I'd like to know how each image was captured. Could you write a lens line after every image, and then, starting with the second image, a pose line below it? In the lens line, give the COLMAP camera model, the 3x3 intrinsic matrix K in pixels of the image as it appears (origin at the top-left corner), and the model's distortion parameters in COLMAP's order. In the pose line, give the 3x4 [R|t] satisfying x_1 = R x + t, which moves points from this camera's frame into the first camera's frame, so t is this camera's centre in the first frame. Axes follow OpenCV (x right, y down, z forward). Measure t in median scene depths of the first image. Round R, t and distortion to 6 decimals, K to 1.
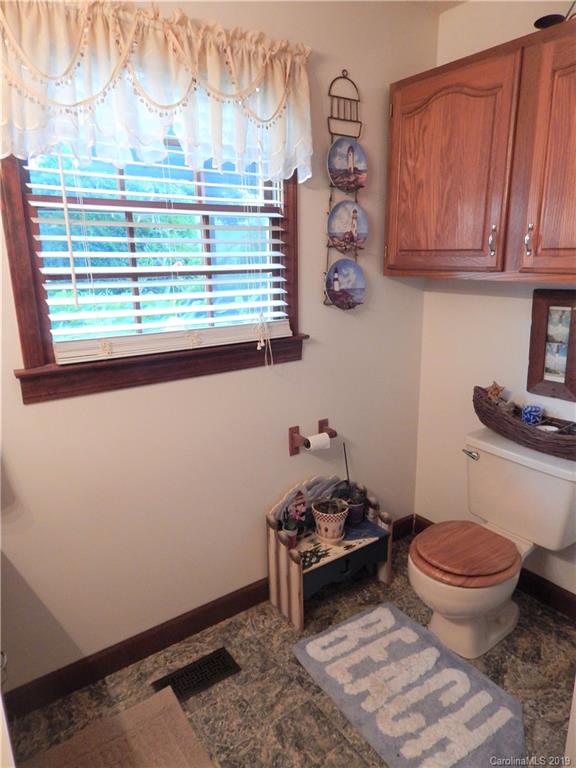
lens RADIAL K [[501.9, 0, 286.9], [0, 501.9, 379.5], [0, 0, 1]] dist [0.000708, -0.005742]
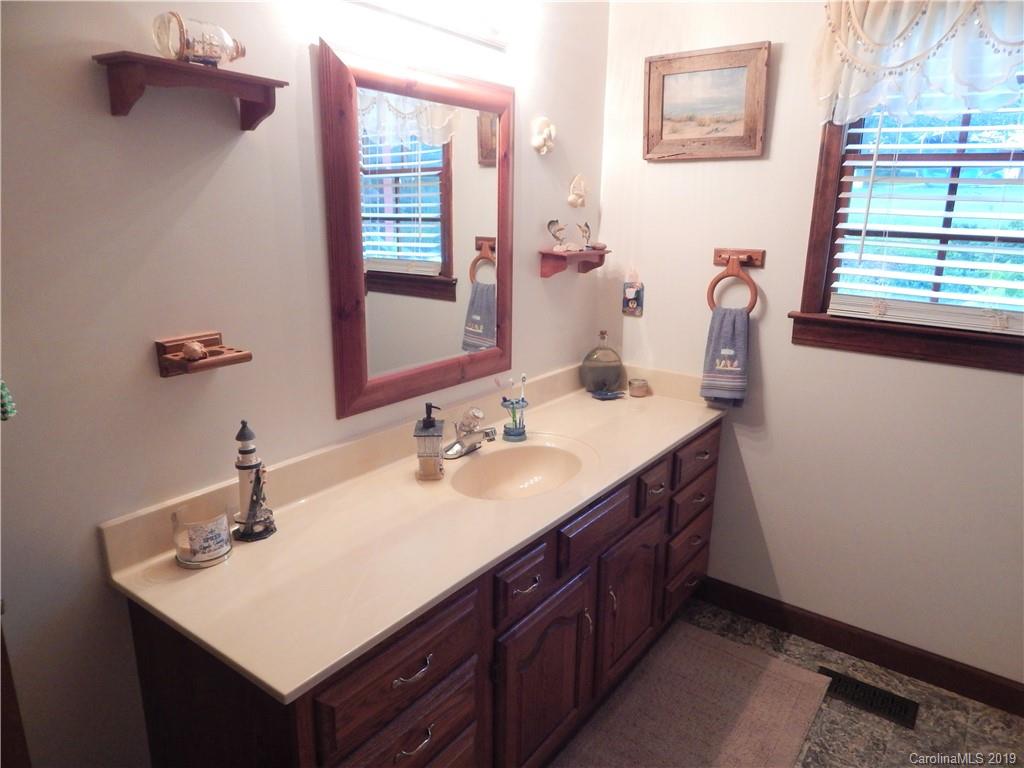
lens RADIAL K [[669.2, 0, 512.0], [0, 669.2, 384.0], [0, 0, 1]] dist [0.000708, -0.005742]
pose [[0.313150, 0.275173, -0.908965, 0.580669], [-0.253320, 0.946629, 0.199303, -0.002209], [0.915295, 0.167848, 0.366144, -0.090248]]
